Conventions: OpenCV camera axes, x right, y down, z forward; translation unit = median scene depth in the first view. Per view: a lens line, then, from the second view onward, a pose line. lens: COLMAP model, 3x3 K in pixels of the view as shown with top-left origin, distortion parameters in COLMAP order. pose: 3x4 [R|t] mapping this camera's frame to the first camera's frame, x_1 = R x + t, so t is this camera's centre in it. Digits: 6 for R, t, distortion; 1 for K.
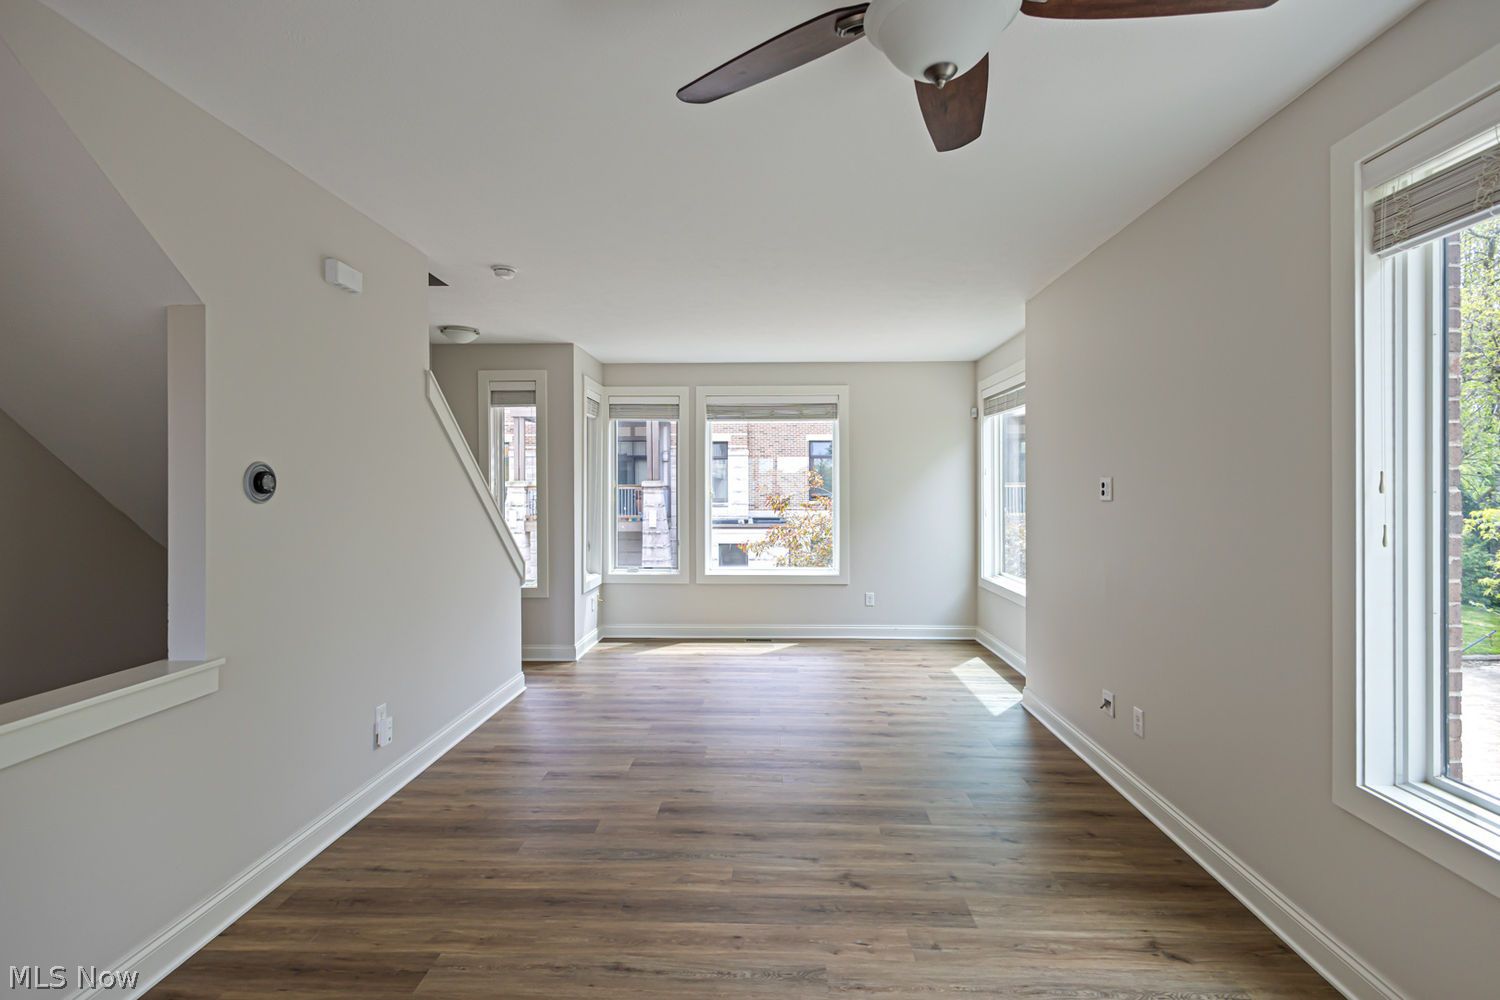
lens RADIAL K [[698.0, 0, 750.7], [0, 698.0, 484.0], [0, 0, 1]] dist [0.001314, -0.000034]
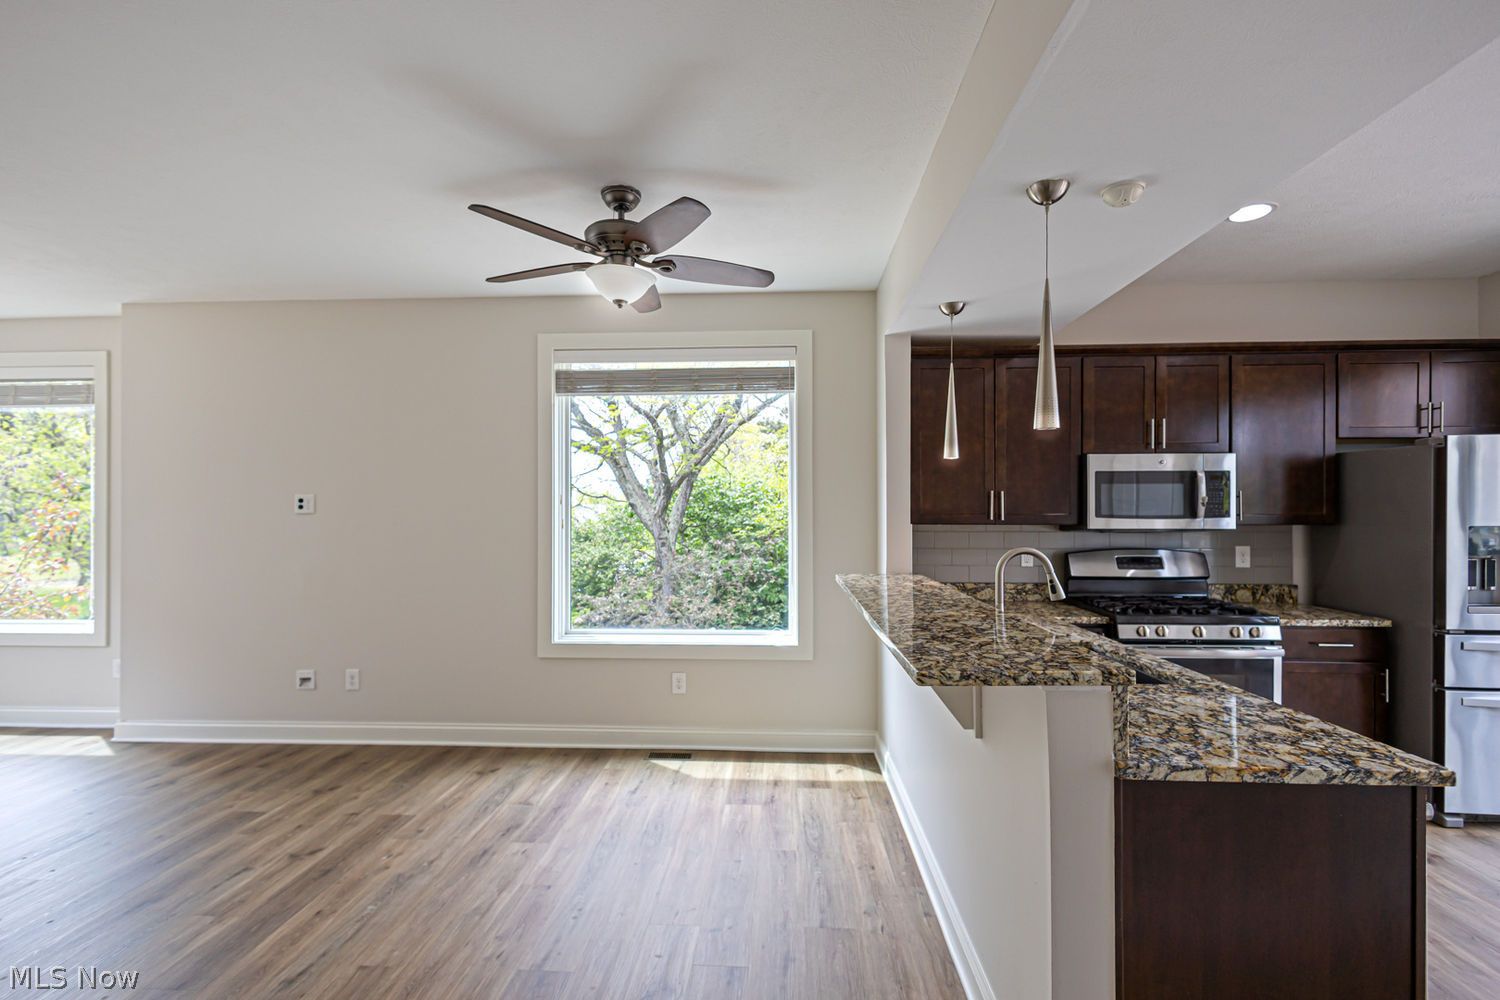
lens RADIAL K [[718.0, 0, 750.3], [0, 718.0, 492.8], [0, 0, 1]] dist [0.002131, -0.000695]
pose [[0.013569, 0.027160, 0.999539, -0.441735], [-0.003043, 0.999628, -0.027121, 0.012037], [-0.999903, -0.002673, 0.013647, 0.125301]]
